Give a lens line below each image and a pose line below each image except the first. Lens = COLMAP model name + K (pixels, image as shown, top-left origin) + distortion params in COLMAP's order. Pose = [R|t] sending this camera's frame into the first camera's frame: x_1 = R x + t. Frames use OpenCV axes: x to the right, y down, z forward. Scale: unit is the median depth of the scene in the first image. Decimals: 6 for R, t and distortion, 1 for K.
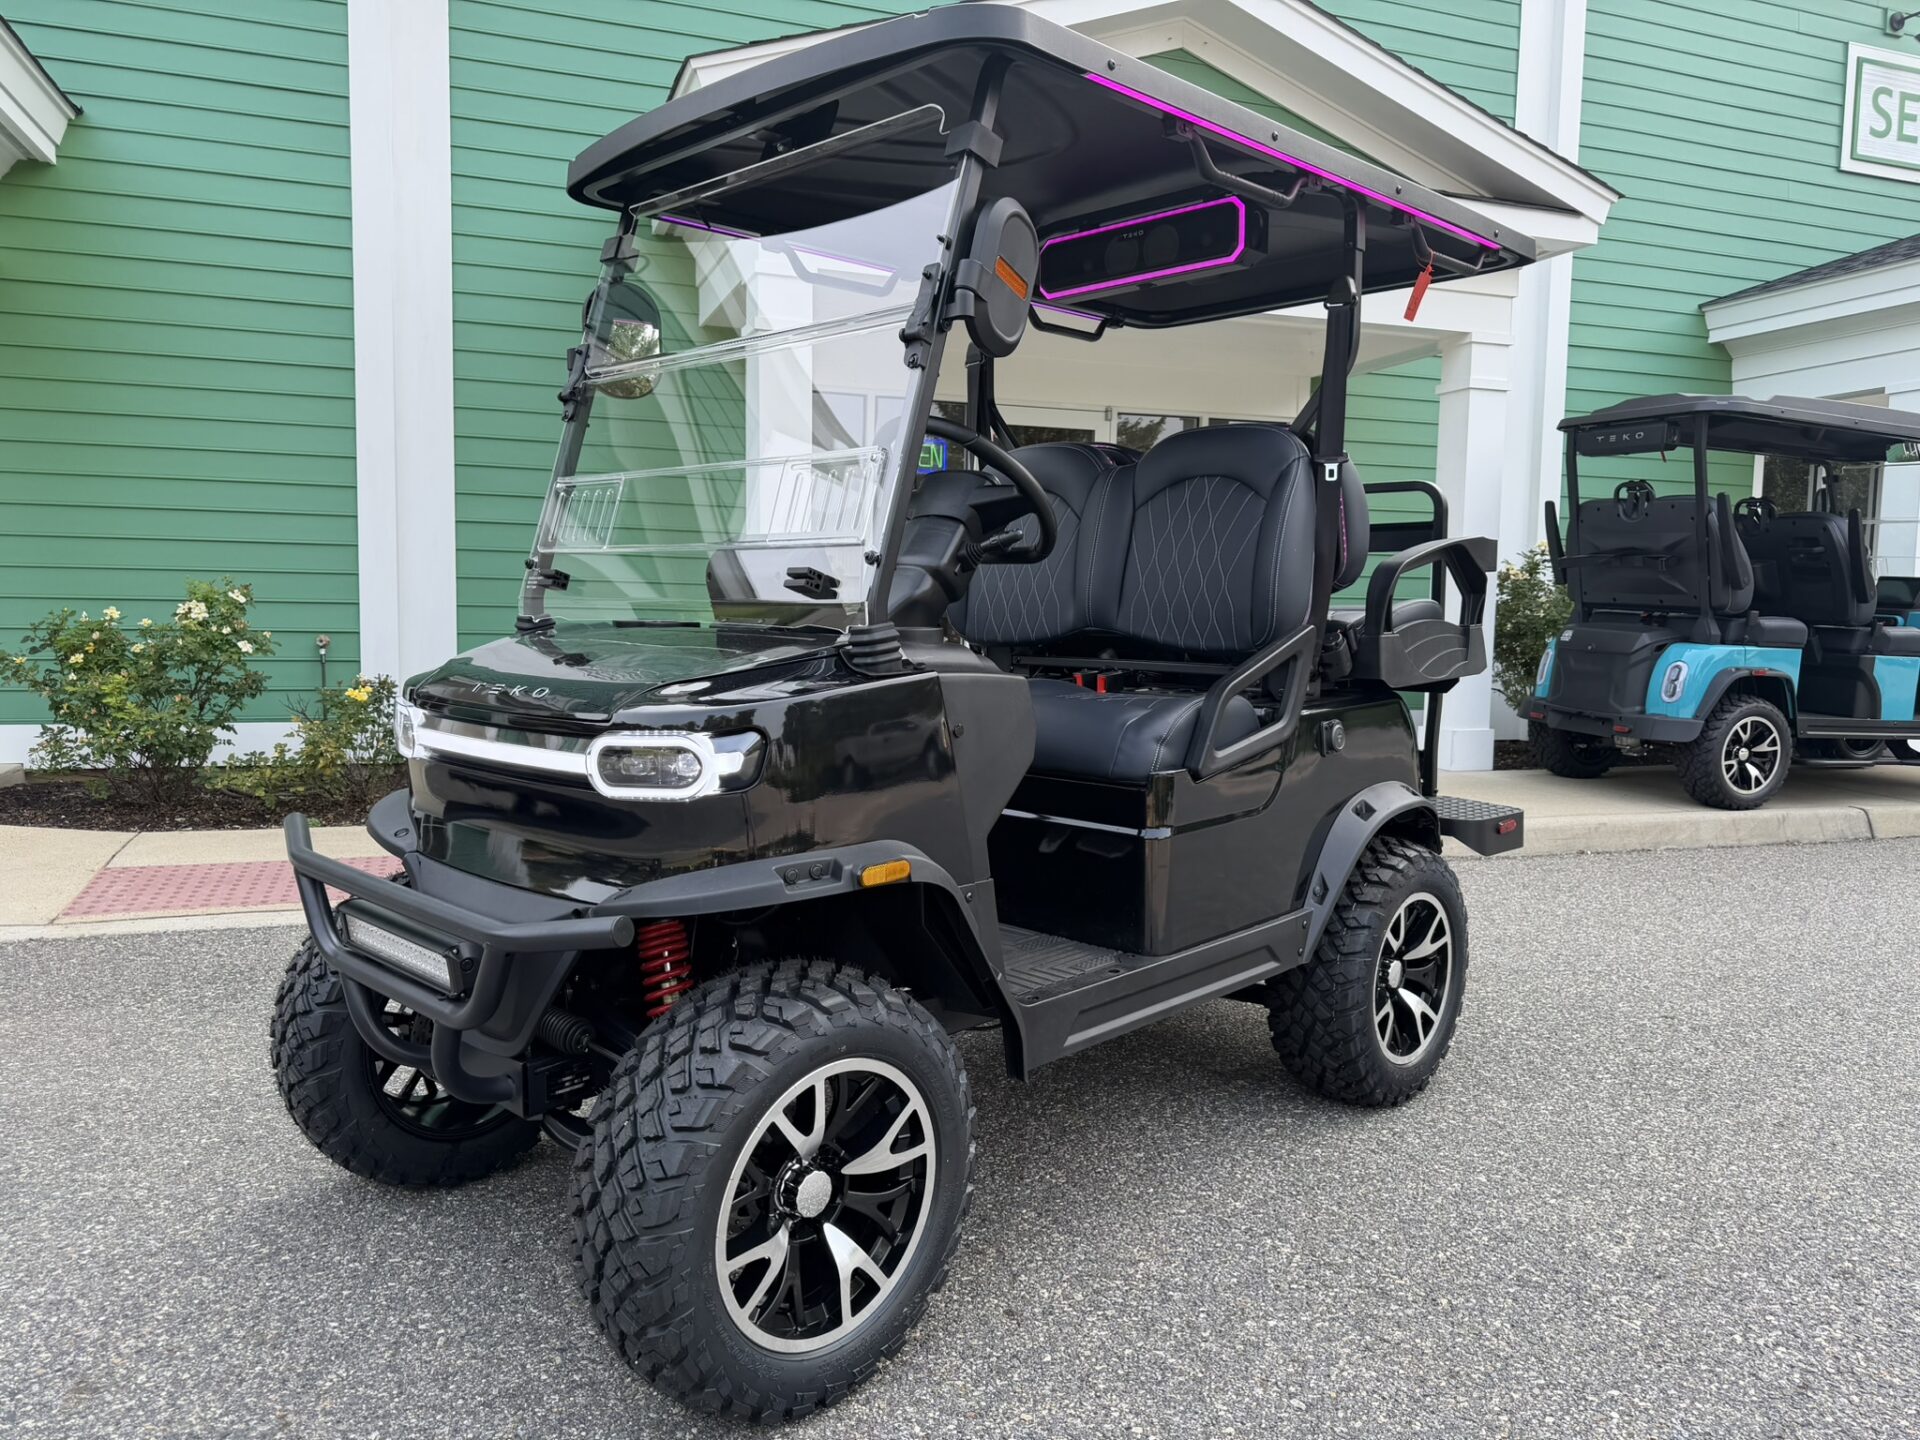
lens RADIAL K [[1330.9, 0, 960.0], [0, 1330.9, 720.0], [0, 0, 1]] dist [0.204281, -0.322074]
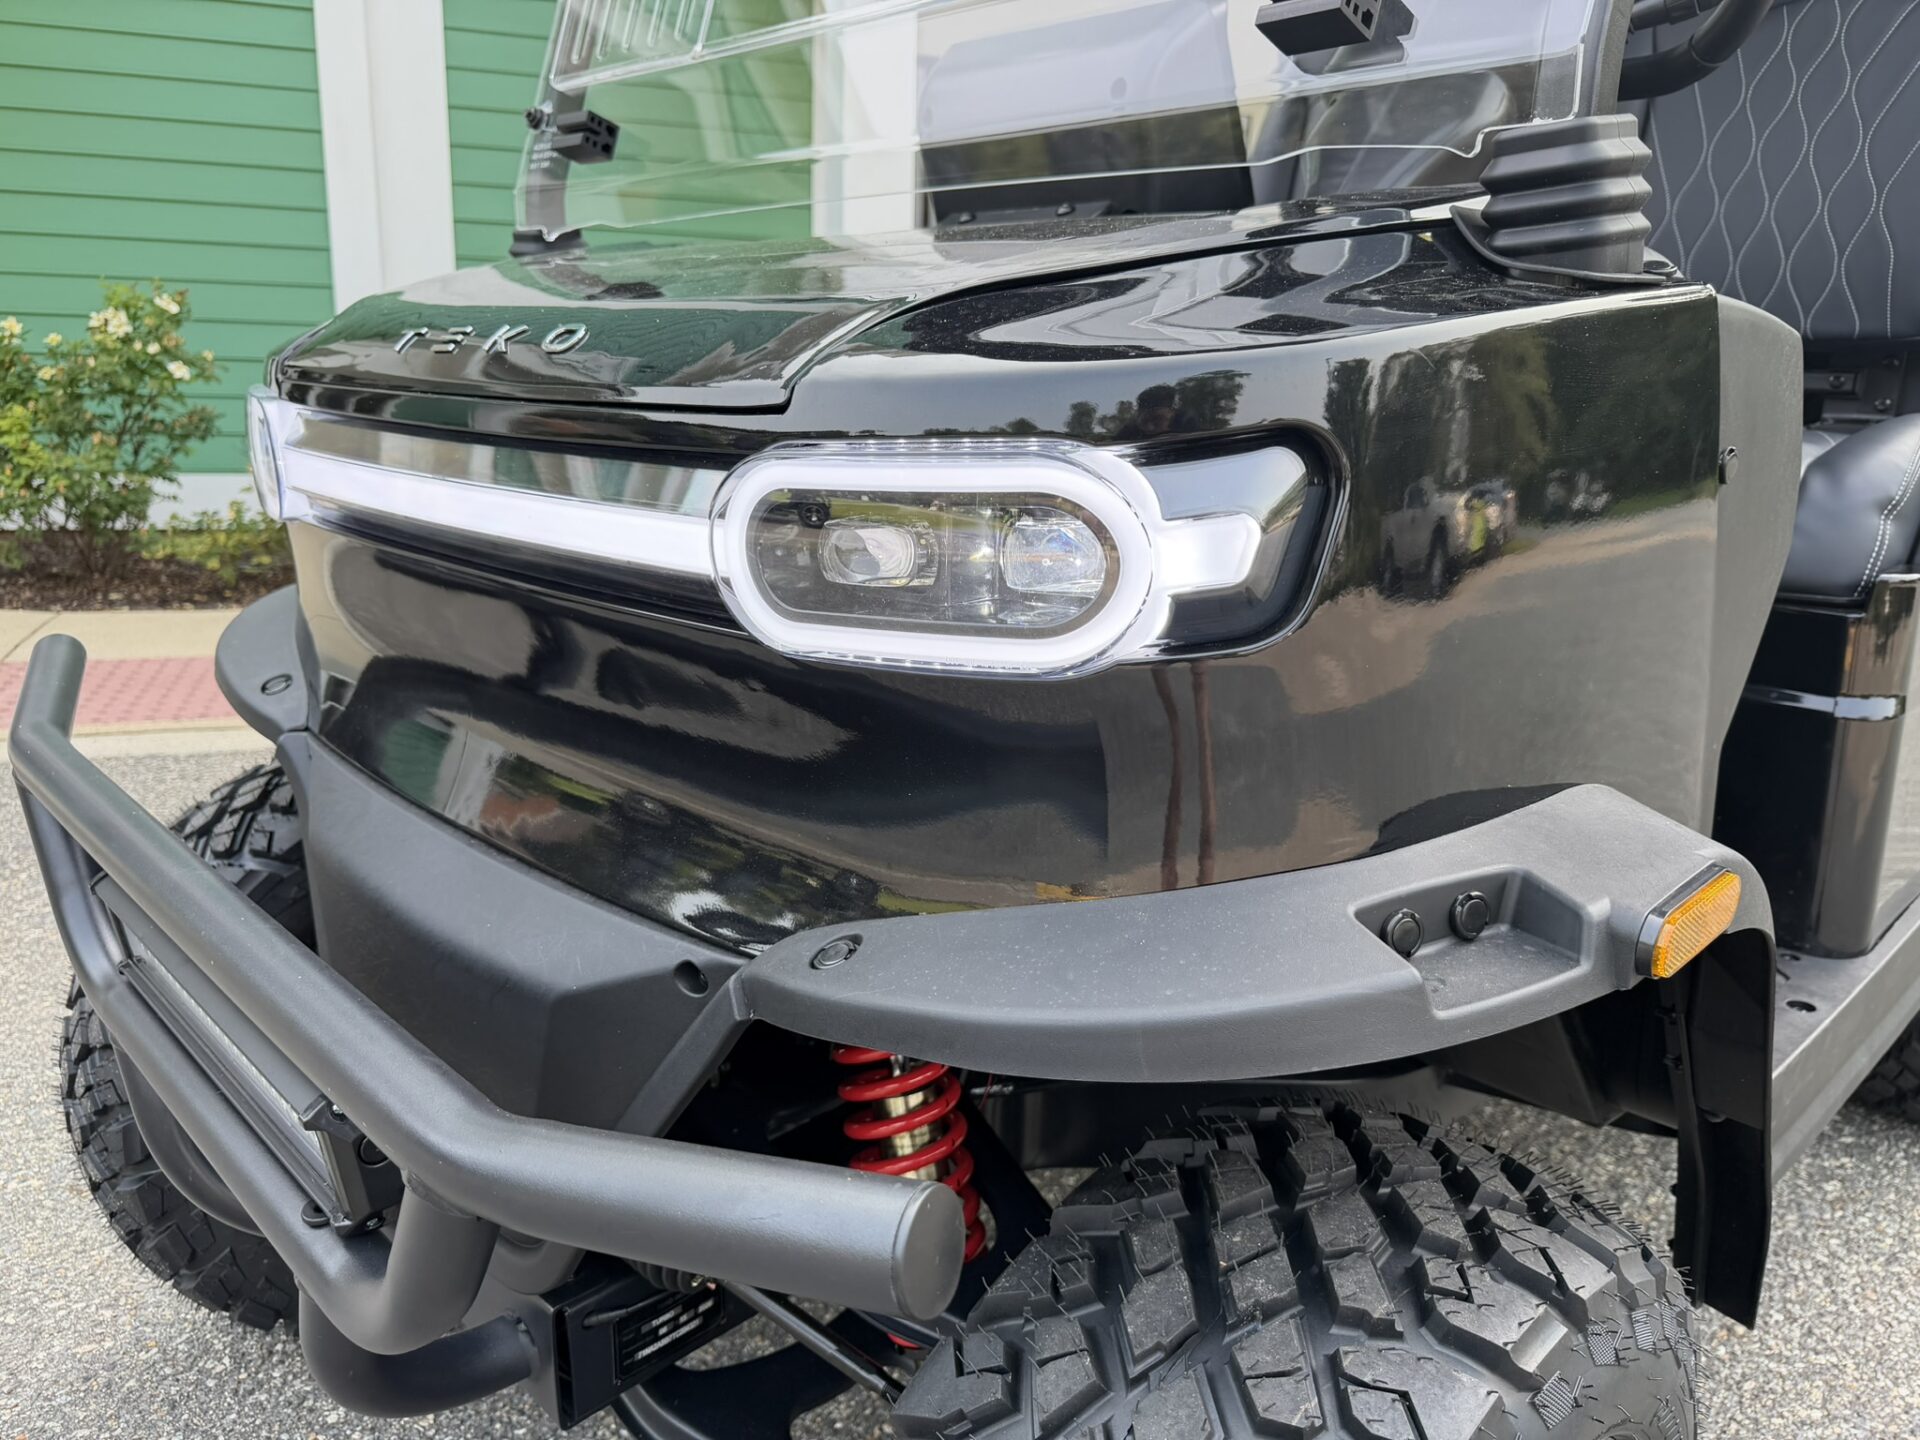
lens RADIAL K [[1339.5, 0, 958.7], [0, 1339.5, 684.1], [0, 0, 1]] dist [0.008502, 0.001201]
pose [[0.999770, 0.016927, -0.013178, -0.077395], [-0.014905, 0.989935, 0.140735, 0.007043], [0.015428, -0.140507, 0.989960, 0.247158]]
